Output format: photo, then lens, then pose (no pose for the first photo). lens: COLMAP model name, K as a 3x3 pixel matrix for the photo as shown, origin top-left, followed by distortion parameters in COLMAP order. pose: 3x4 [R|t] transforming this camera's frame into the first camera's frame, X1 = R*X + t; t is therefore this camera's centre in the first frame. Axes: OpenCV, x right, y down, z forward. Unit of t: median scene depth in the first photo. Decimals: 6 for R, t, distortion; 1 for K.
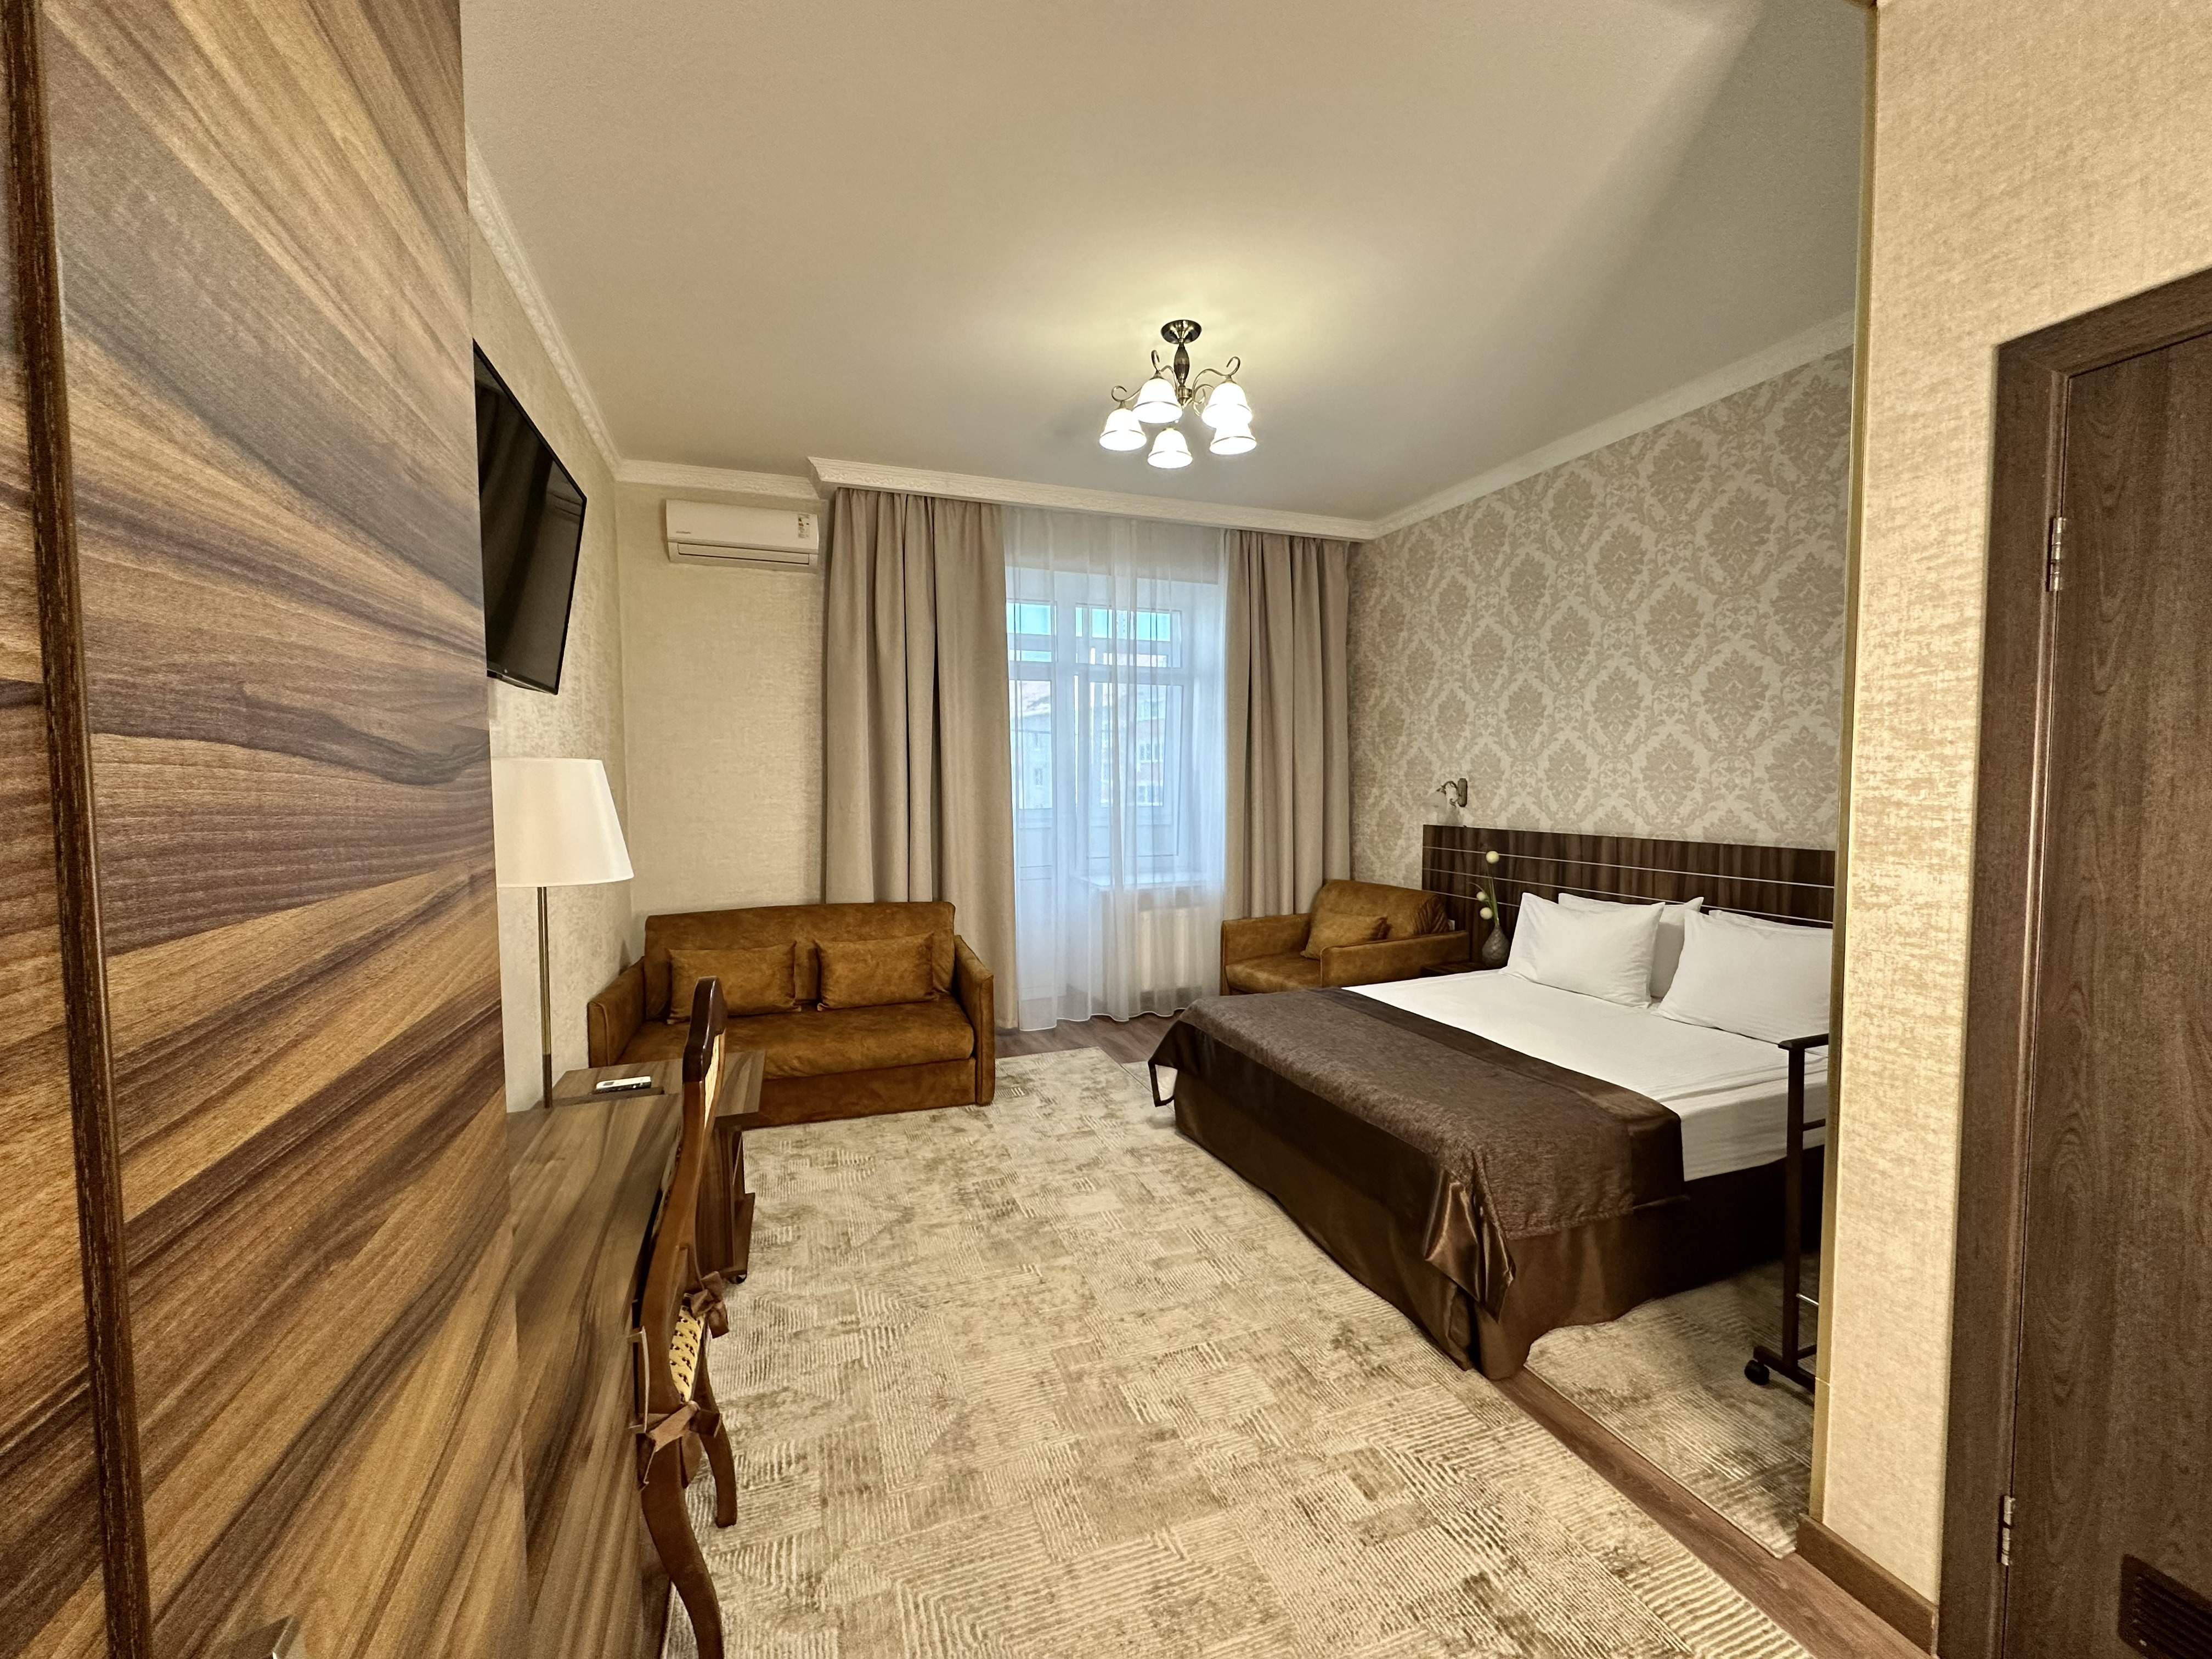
lens RADIAL K [[885.5, 0, 1107.6], [0, 885.5, 816.2], [0, 0, 1]] dist [0.000010, 0.000087]
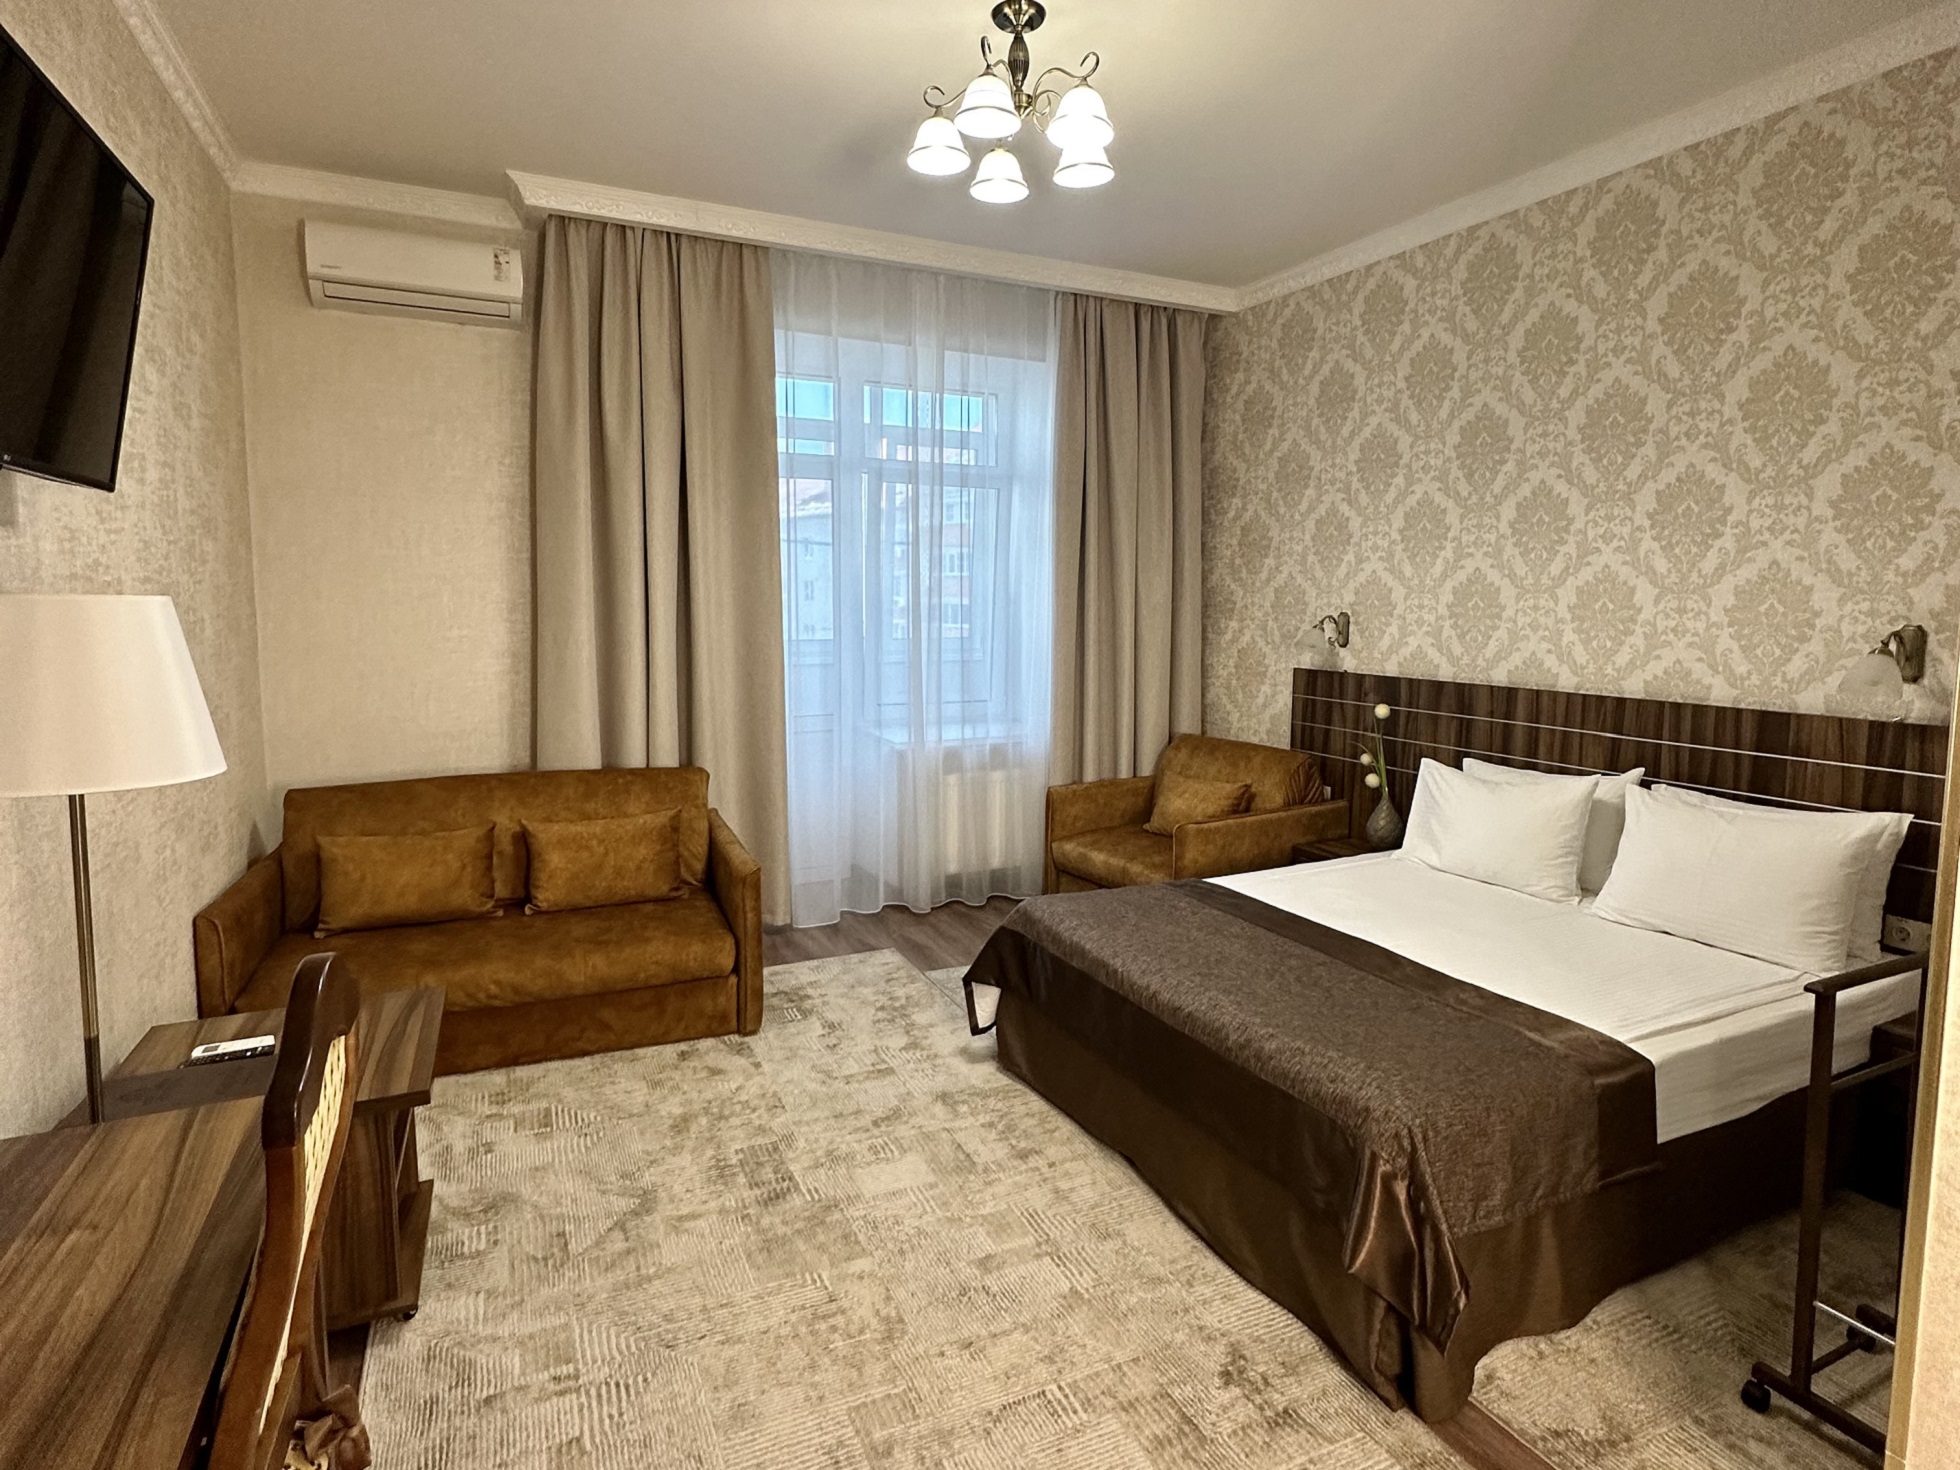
lens RADIAL K [[1041.3, 0, 981.9], [0, 1041.3, 680.4], [0, 0, 1]] dist [-0.002776, -0.000444]
pose [[0.996101, 0.004774, 0.088090, -0.019496], [-0.008401, 0.999130, 0.040841, -0.021631], [-0.087819, -0.041422, 0.995275, 0.097915]]
